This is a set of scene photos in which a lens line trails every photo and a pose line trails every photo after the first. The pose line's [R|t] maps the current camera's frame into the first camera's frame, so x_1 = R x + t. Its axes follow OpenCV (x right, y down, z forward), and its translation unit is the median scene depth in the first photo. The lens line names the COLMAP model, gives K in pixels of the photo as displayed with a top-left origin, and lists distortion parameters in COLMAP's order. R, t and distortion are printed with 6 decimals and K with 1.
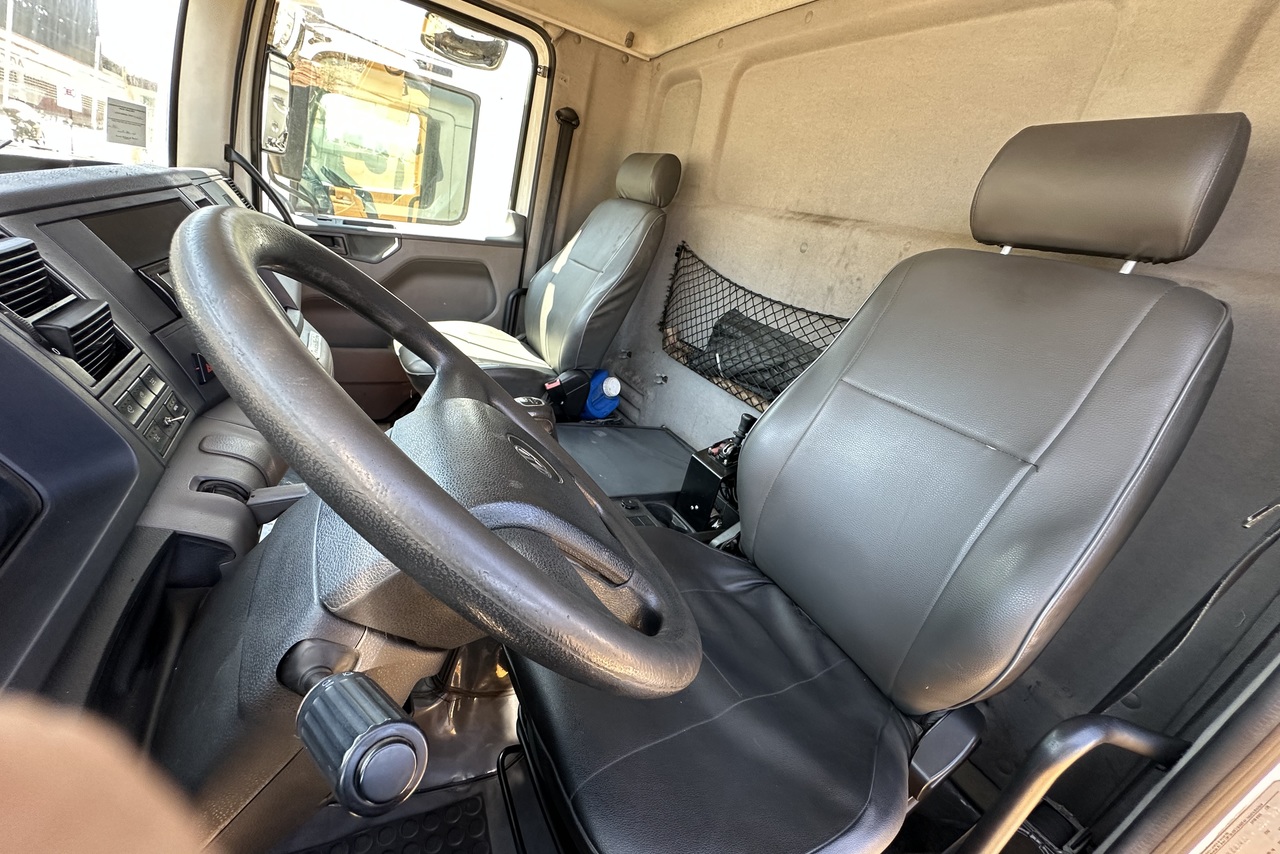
lens RADIAL K [[518.3, 0, 635.4], [0, 518.3, 432.8], [0, 0, 1]] dist [-0.001835, -0.000937]
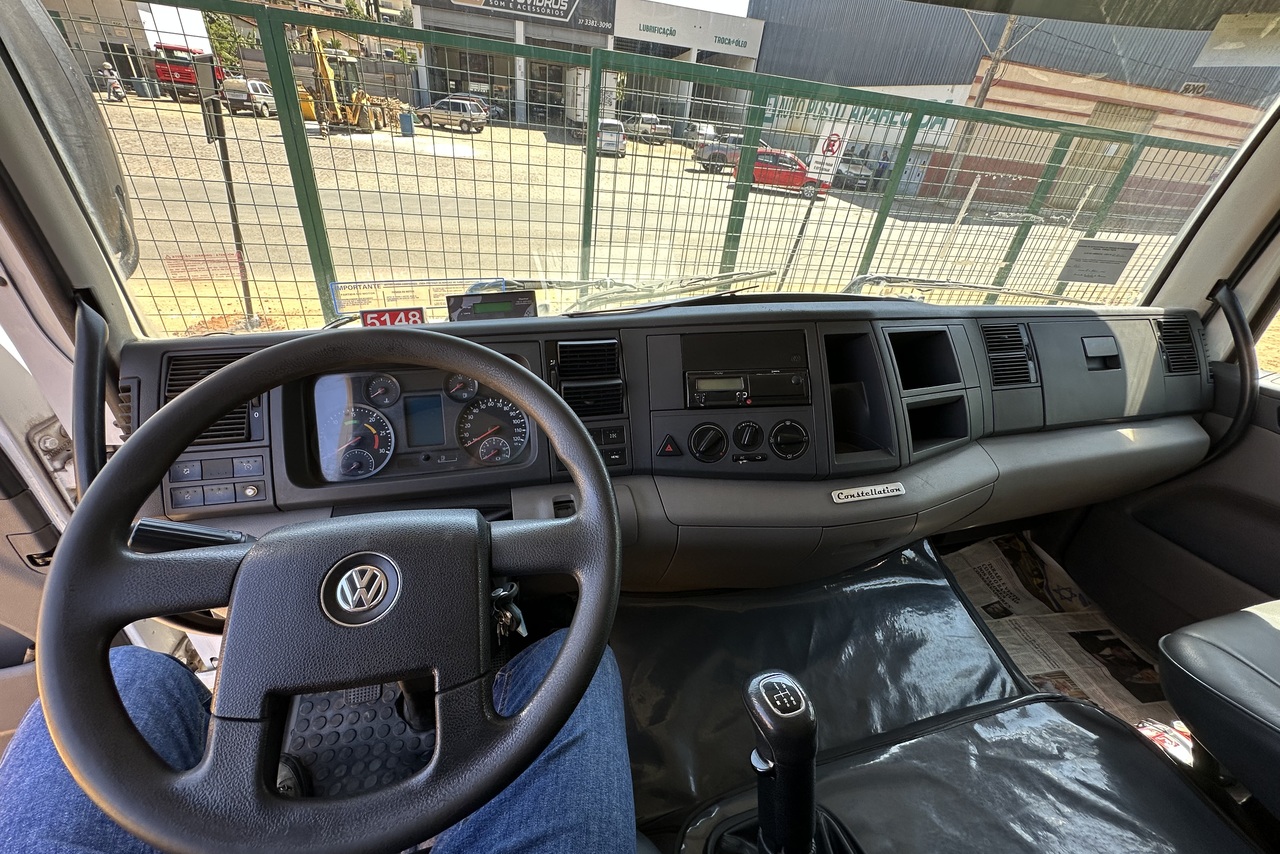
lens RADIAL K [[518.3, 0, 633.6], [0, 518.3, 427.6], [0, 0, 1]] dist [-0.001835, -0.000937]
pose [[-0.199664, 0.254298, -0.946291, 0.128552], [-0.460759, 0.827940, 0.319712, -0.181386], [0.864775, 0.499847, -0.048139, 0.325631]]
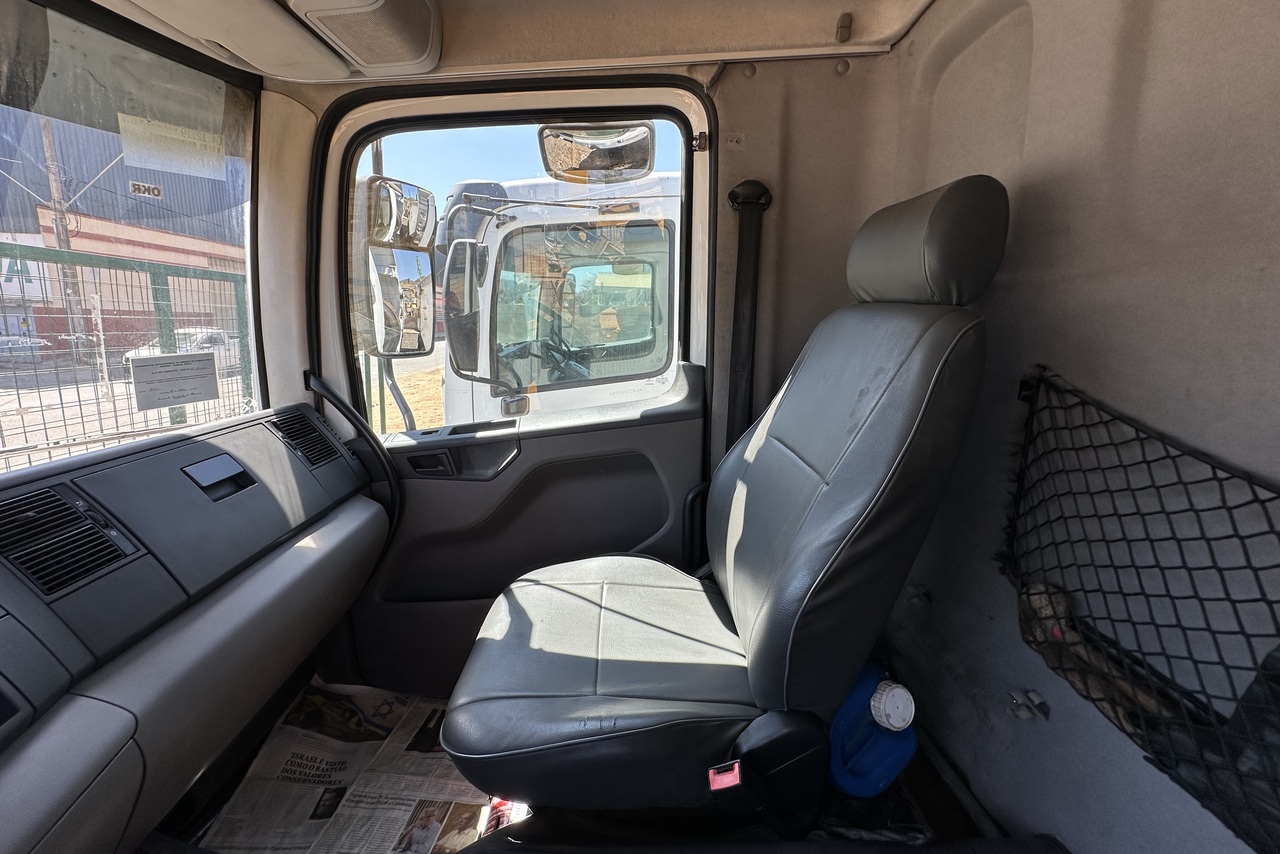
lens RADIAL K [[518.3, 0, 638.8], [0, 518.3, 431.2], [0, 0, 1]] dist [-0.001835, -0.000937]
pose [[0.861432, -0.129444, -0.491100, 0.014749], [0.029784, 0.978185, -0.205588, -0.238498], [0.506999, 0.162473, 0.846495, 0.495946]]
